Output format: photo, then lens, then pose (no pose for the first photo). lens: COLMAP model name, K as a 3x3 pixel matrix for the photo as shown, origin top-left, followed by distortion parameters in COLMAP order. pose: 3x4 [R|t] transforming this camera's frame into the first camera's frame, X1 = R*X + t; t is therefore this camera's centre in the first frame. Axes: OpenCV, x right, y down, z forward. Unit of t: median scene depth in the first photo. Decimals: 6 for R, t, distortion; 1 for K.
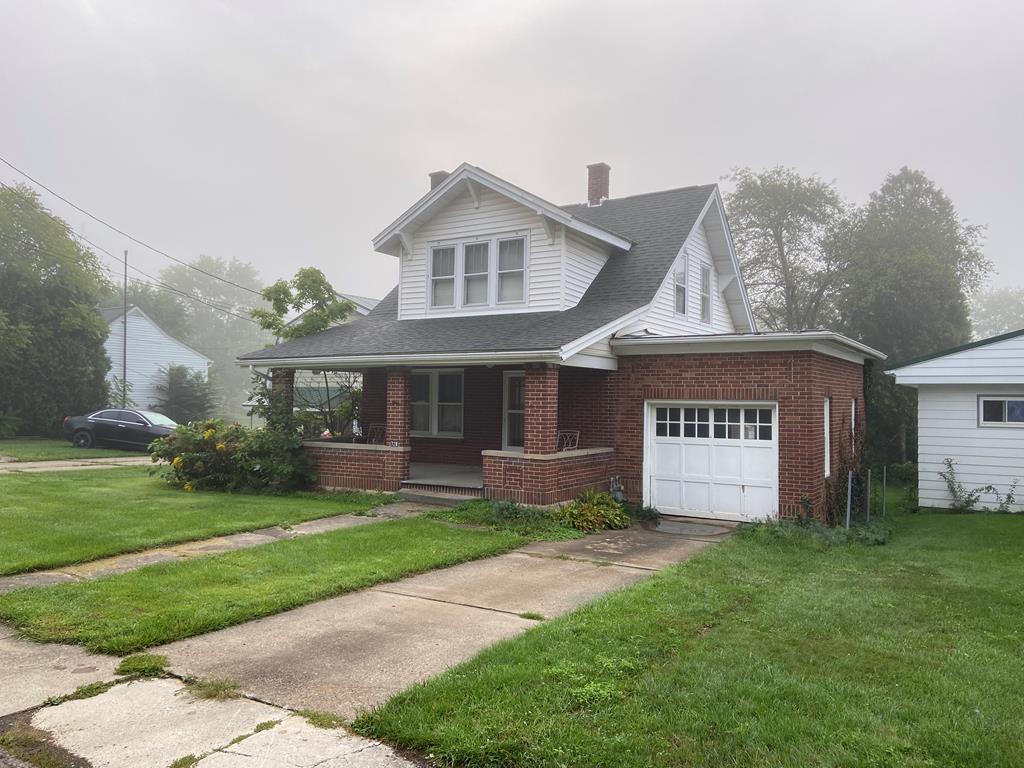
lens RADIAL K [[777.2, 0, 512.3], [0, 777.2, 383.7], [0, 0, 1]] dist [0.077681, 0.000735]
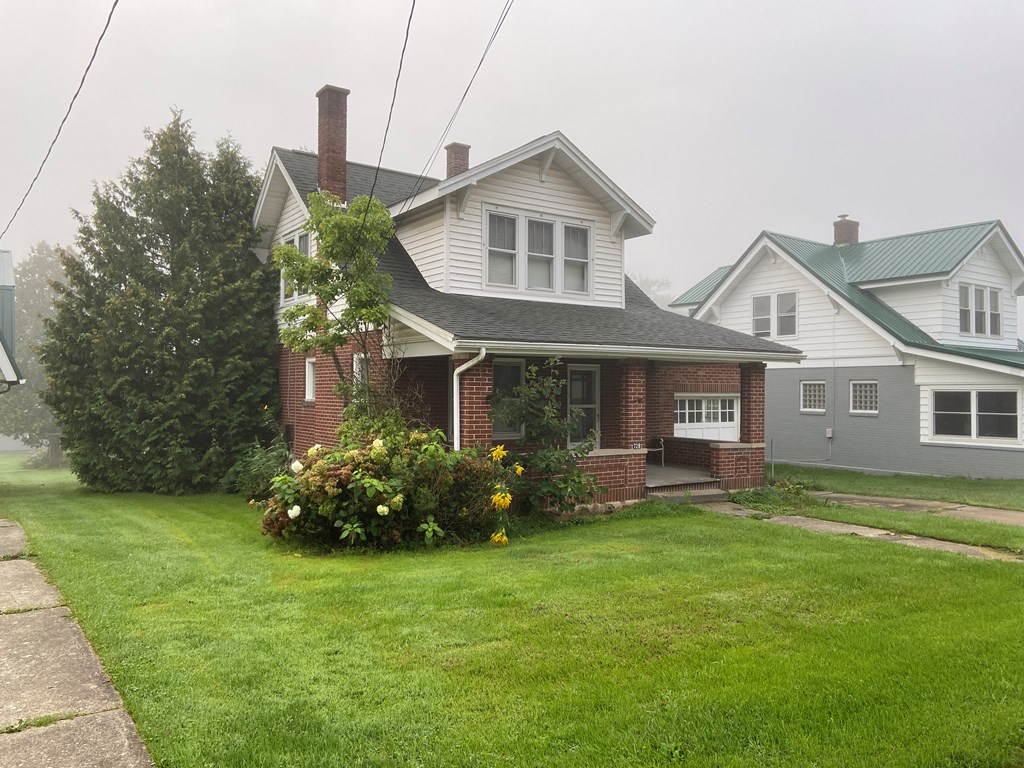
lens RADIAL K [[777.2, 0, 512.6], [0, 777.2, 384.9], [0, 0, 1]] dist [0.077681, 0.000735]
pose [[0.383107, -0.003454, 0.923698, -0.920708], [-0.021503, 0.999689, 0.012656, -0.001330], [-0.923454, -0.024711, 0.382913, 0.703372]]
